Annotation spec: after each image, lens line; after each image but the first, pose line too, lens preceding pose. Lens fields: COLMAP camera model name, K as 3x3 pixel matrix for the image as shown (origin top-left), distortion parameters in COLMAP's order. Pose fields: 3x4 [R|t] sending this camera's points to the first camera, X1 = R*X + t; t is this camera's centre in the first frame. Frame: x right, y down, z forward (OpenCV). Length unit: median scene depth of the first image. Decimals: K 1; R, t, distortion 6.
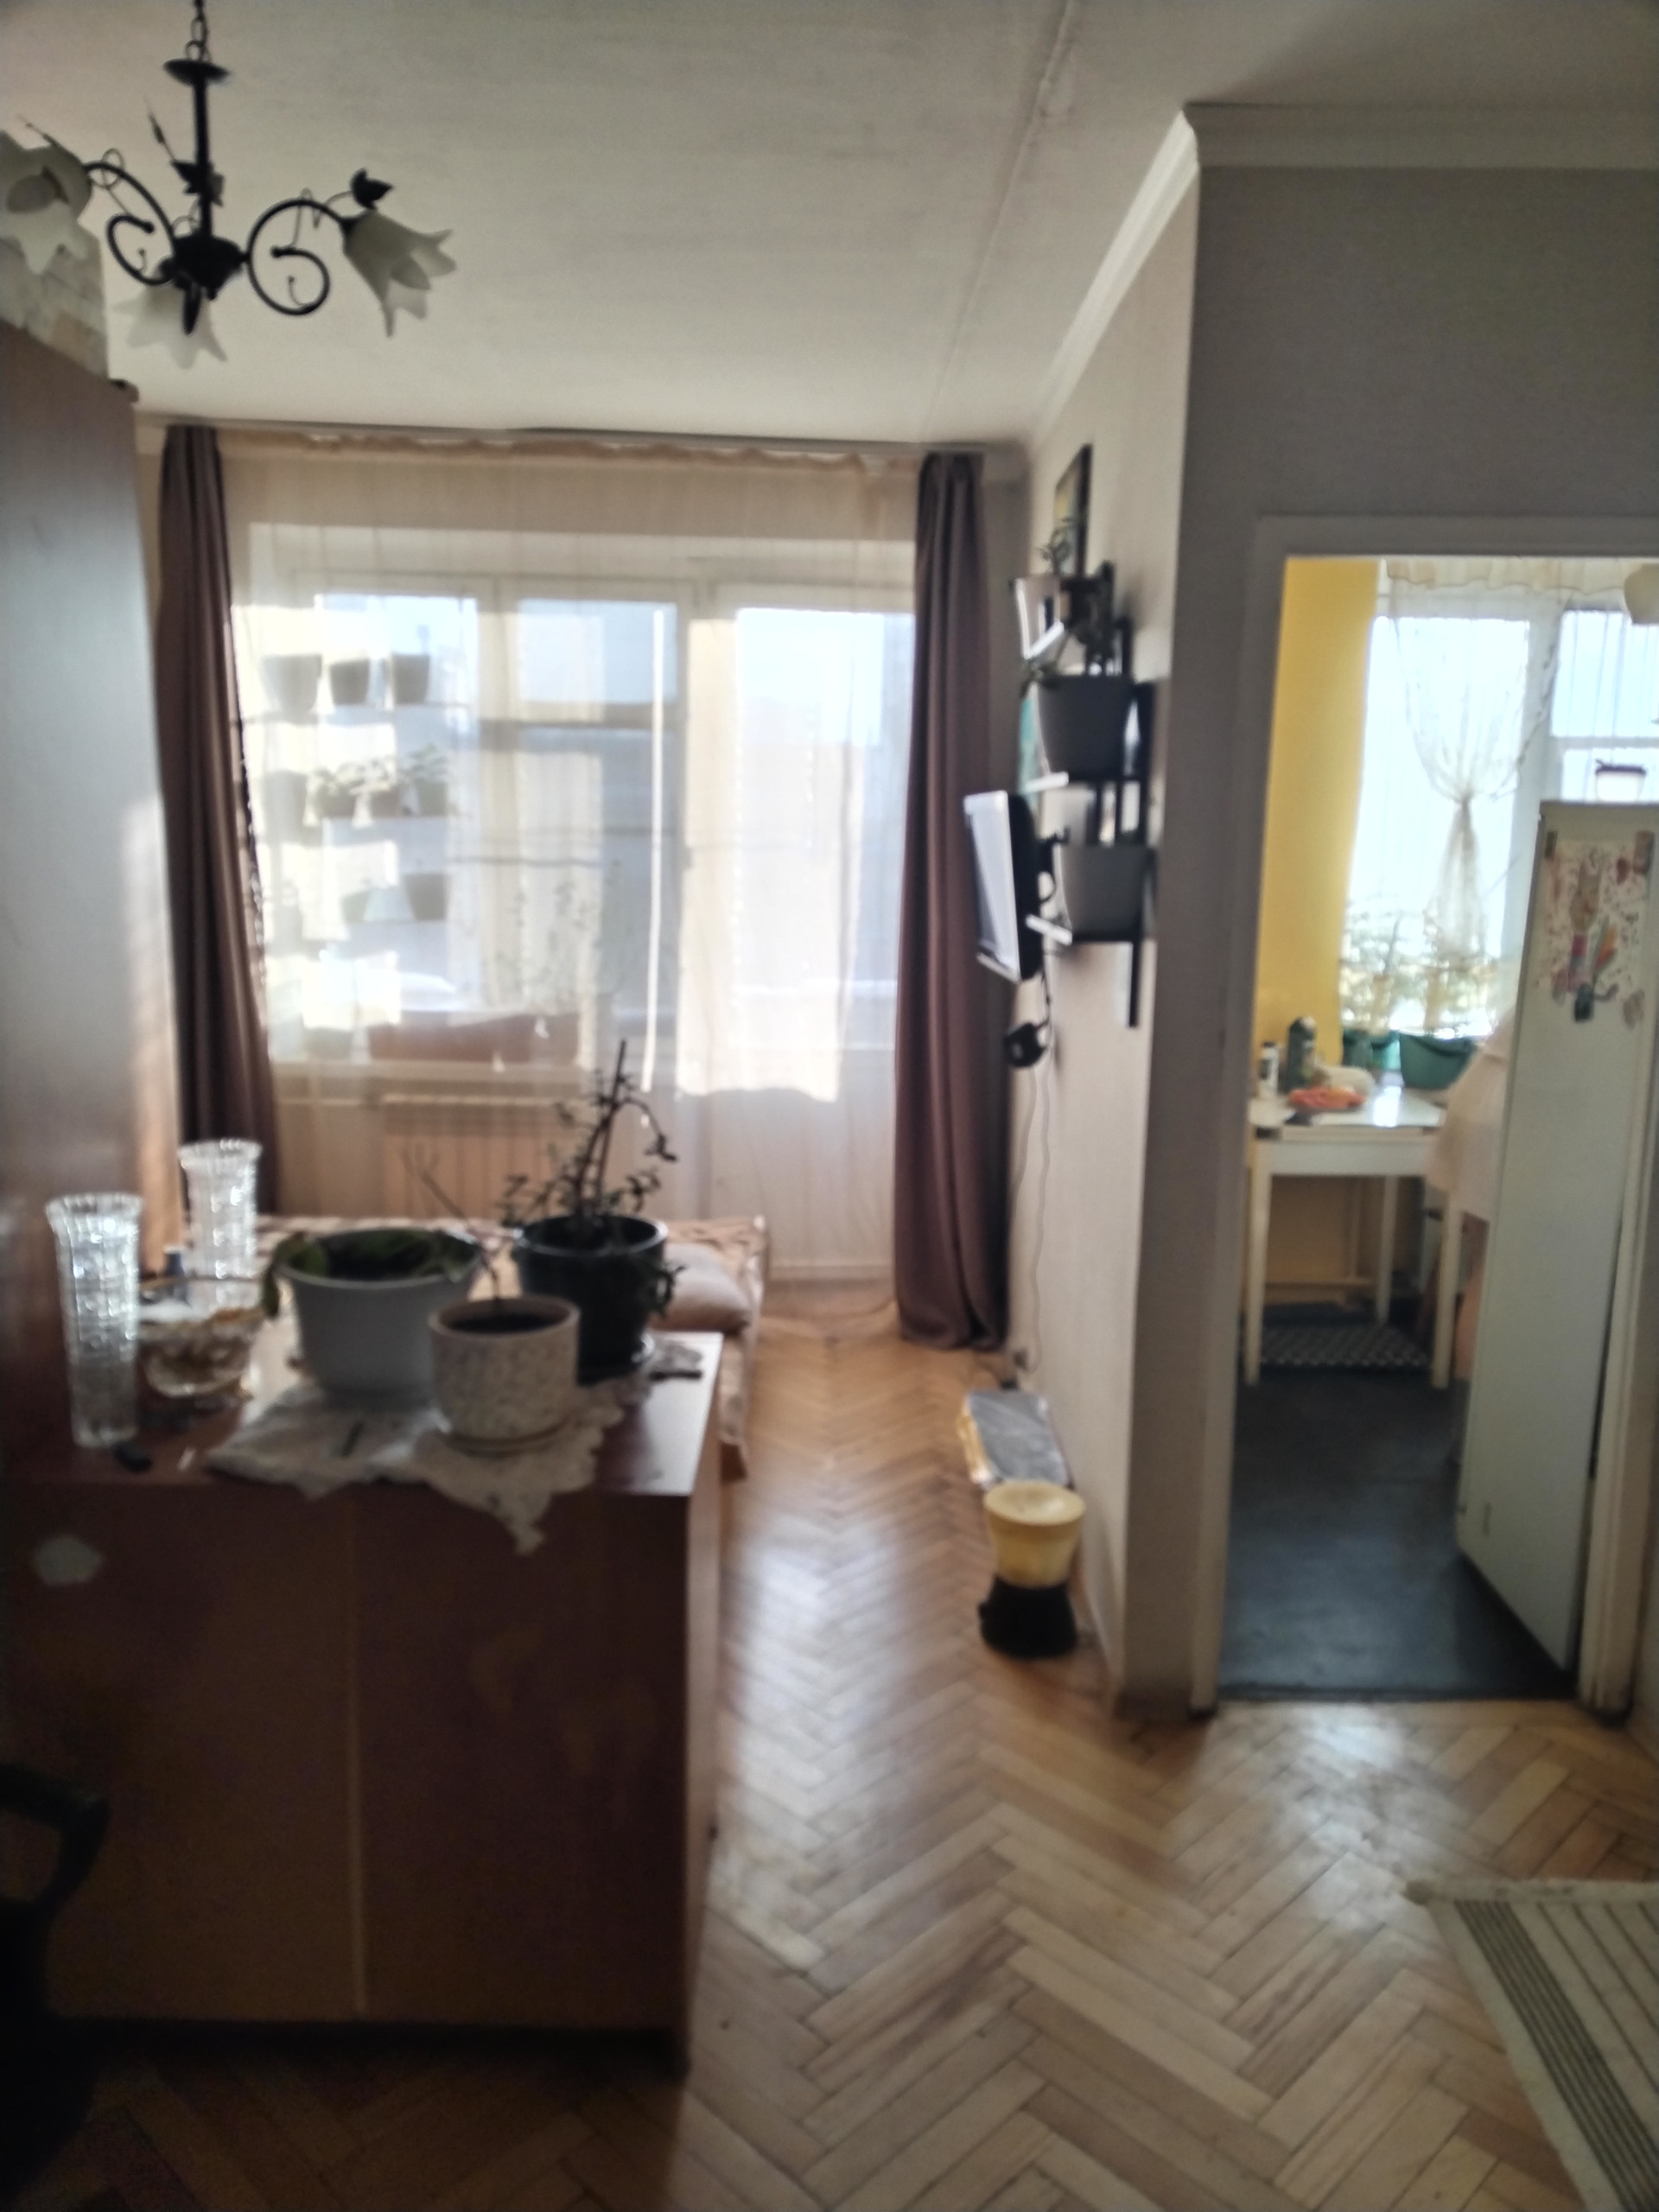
lens RADIAL K [[1614.1, 0, 831.4], [0, 1614.1, 1119.9], [0, 0, 1]] dist [0.030196, -0.019754]
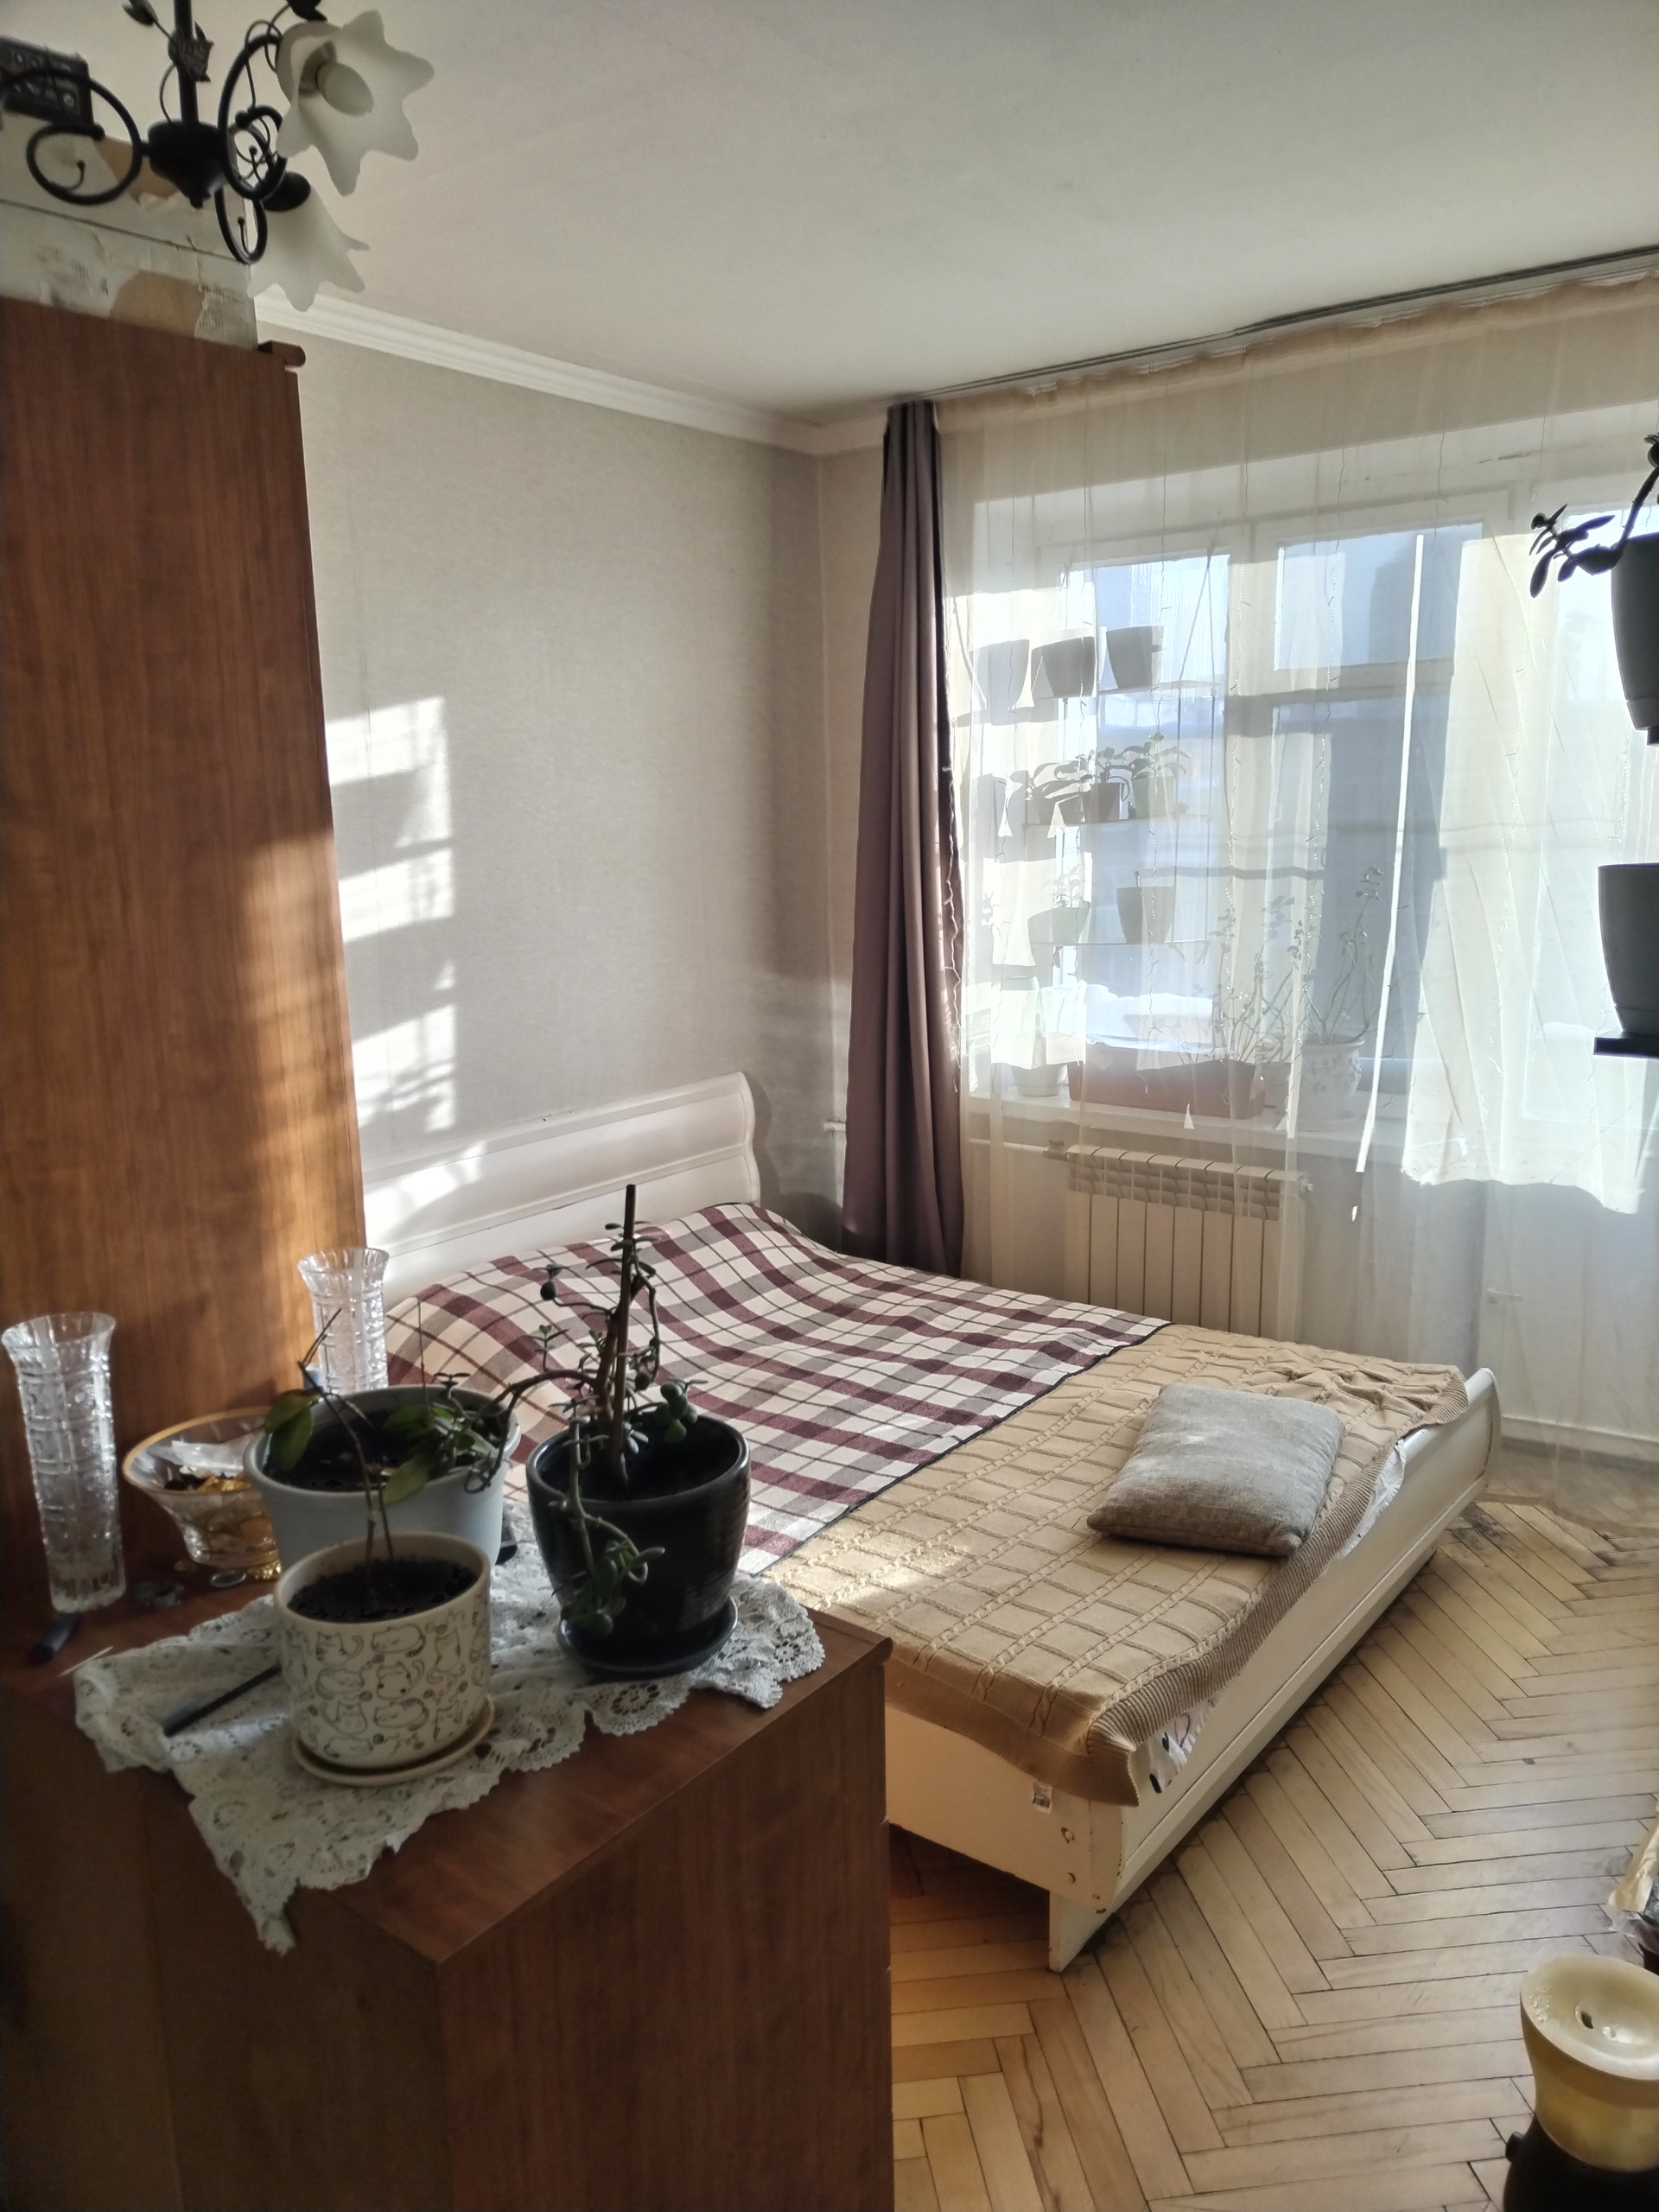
lens RADIAL K [[1614.1, 0, 814.4], [0, 1614.1, 1114.3], [0, 0, 1]] dist [0.030196, -0.019754]
pose [[0.781994, 0.080804, -0.618026, 0.154978], [-0.077770, 0.996461, 0.031879, -0.049465], [0.618415, 0.023135, 0.785511, 0.242223]]
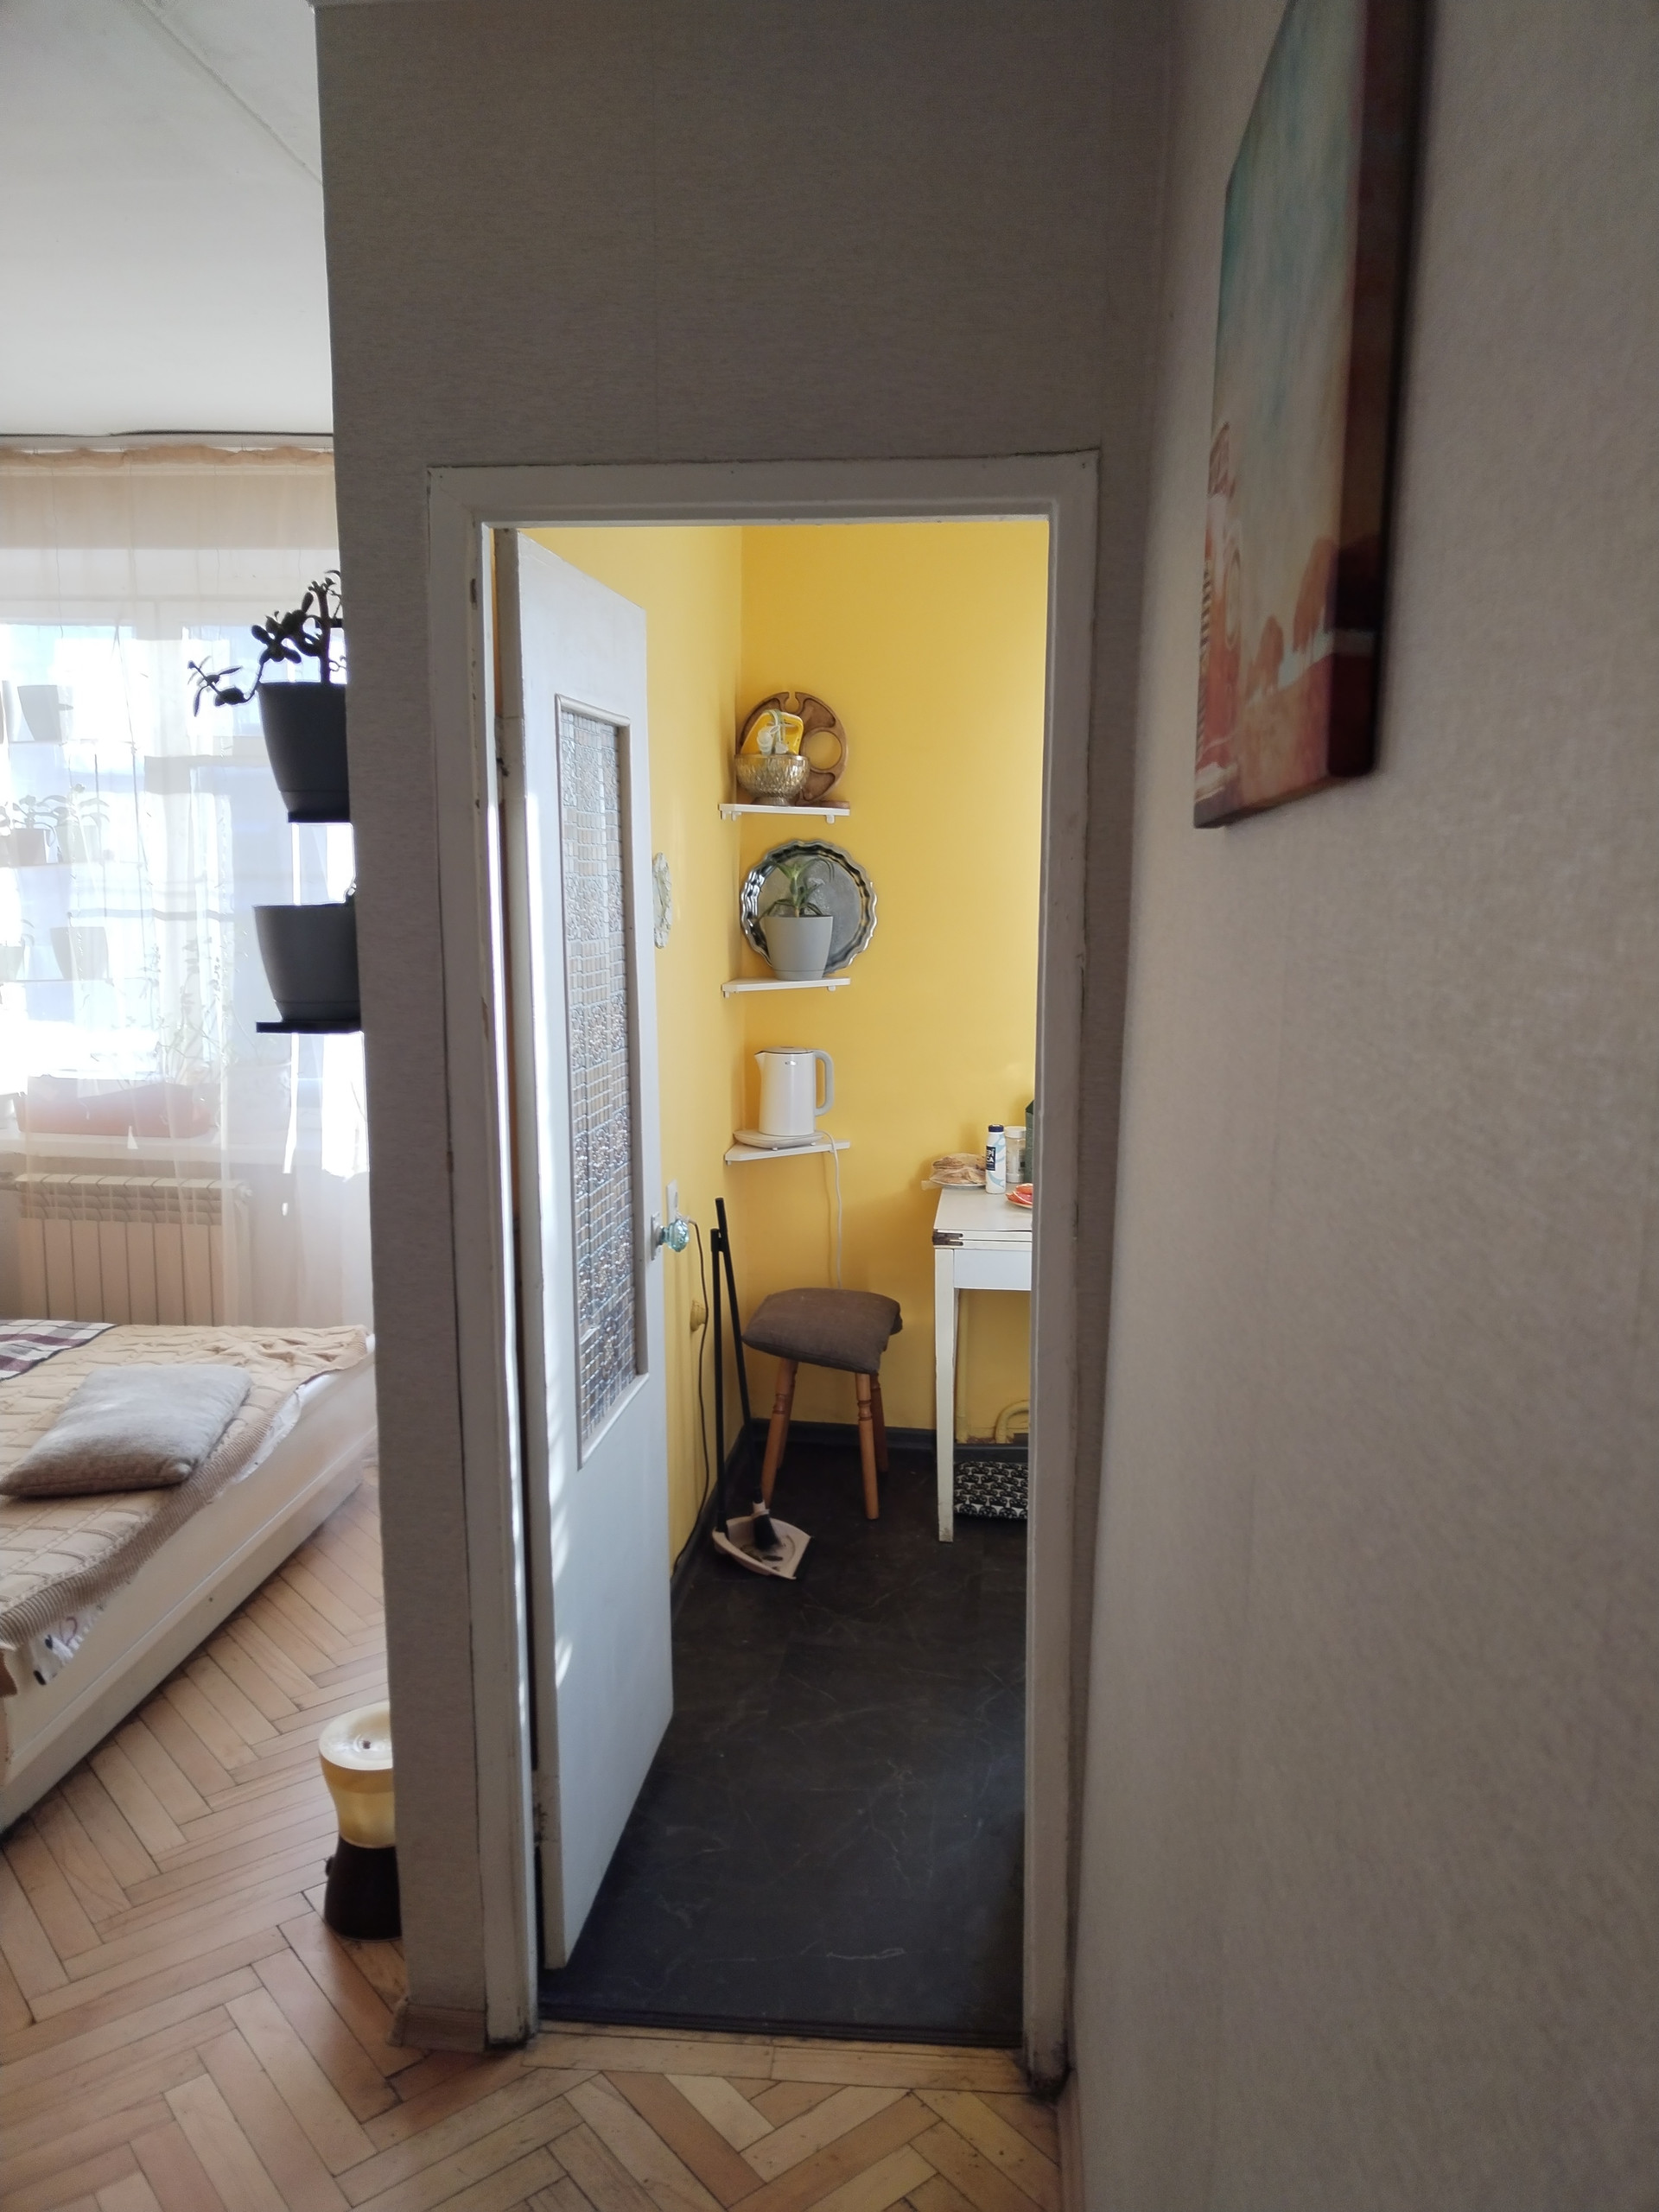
lens RADIAL K [[1614.1, 0, 834.7], [0, 1614.1, 1120.0], [0, 0, 1]] dist [0.030196, -0.019754]
pose [[0.994637, 0.009928, -0.102950, 0.277066], [-0.012209, 0.999693, -0.021549, -0.031851], [0.102705, 0.022691, 0.994453, 0.151666]]
